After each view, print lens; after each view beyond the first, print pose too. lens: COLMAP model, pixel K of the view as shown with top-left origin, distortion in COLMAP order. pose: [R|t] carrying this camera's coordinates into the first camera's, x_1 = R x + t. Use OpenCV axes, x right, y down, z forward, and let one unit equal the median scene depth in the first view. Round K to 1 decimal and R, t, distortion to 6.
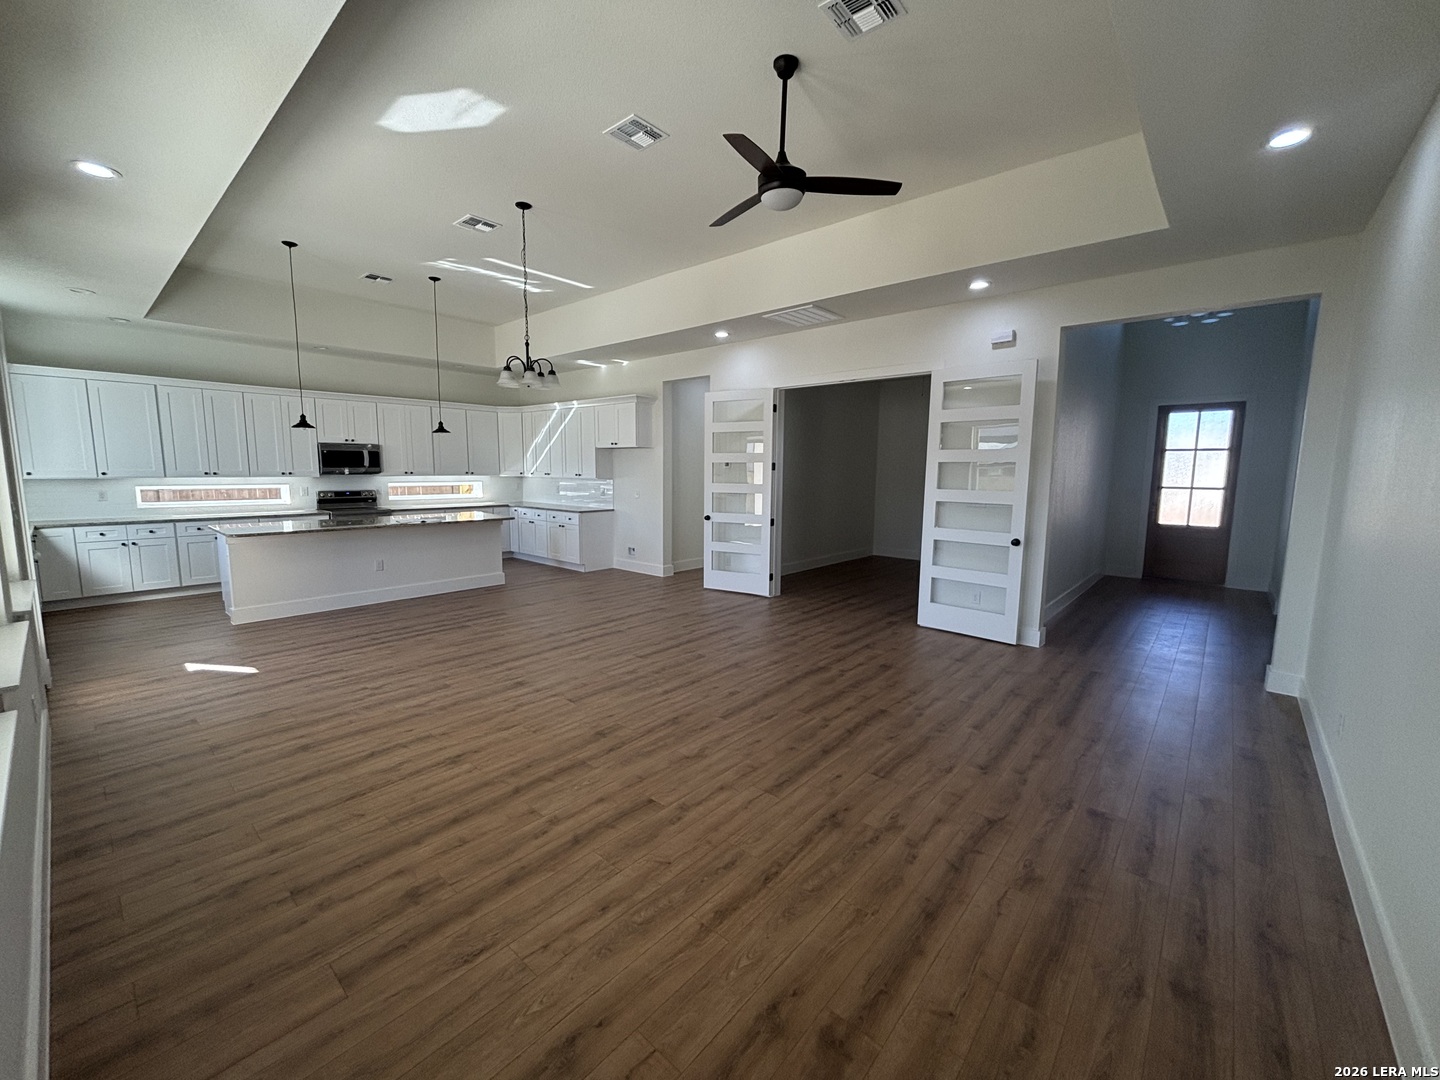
lens RADIAL K [[584.1, 0, 717.2], [0, 584.1, 542.7], [0, 0, 1]] dist [0.013321, 0.000989]
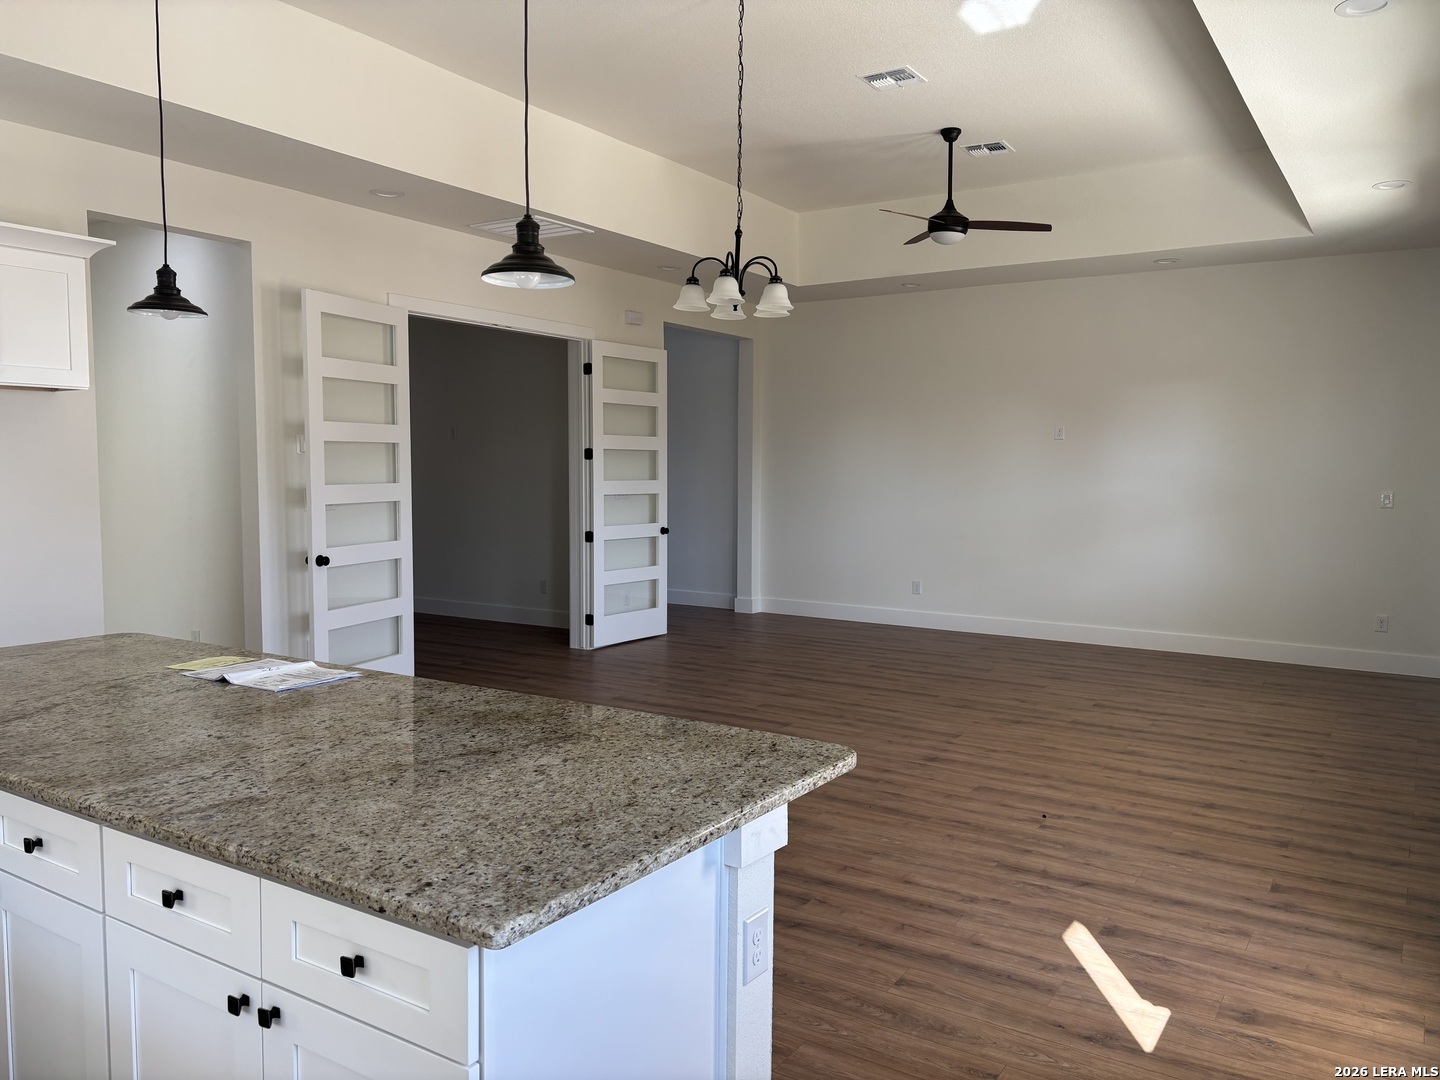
lens RADIAL K [[1086.3, 0, 716.9], [0, 1086.3, 543.0], [0, 0, 1]] dist [0.059071, -0.033001]
pose [[-0.154453, -0.082410, 0.984557, -1.578374], [0.120497, 0.987505, 0.101560, -0.184524], [-0.980625, 0.134322, -0.142593, 1.408588]]
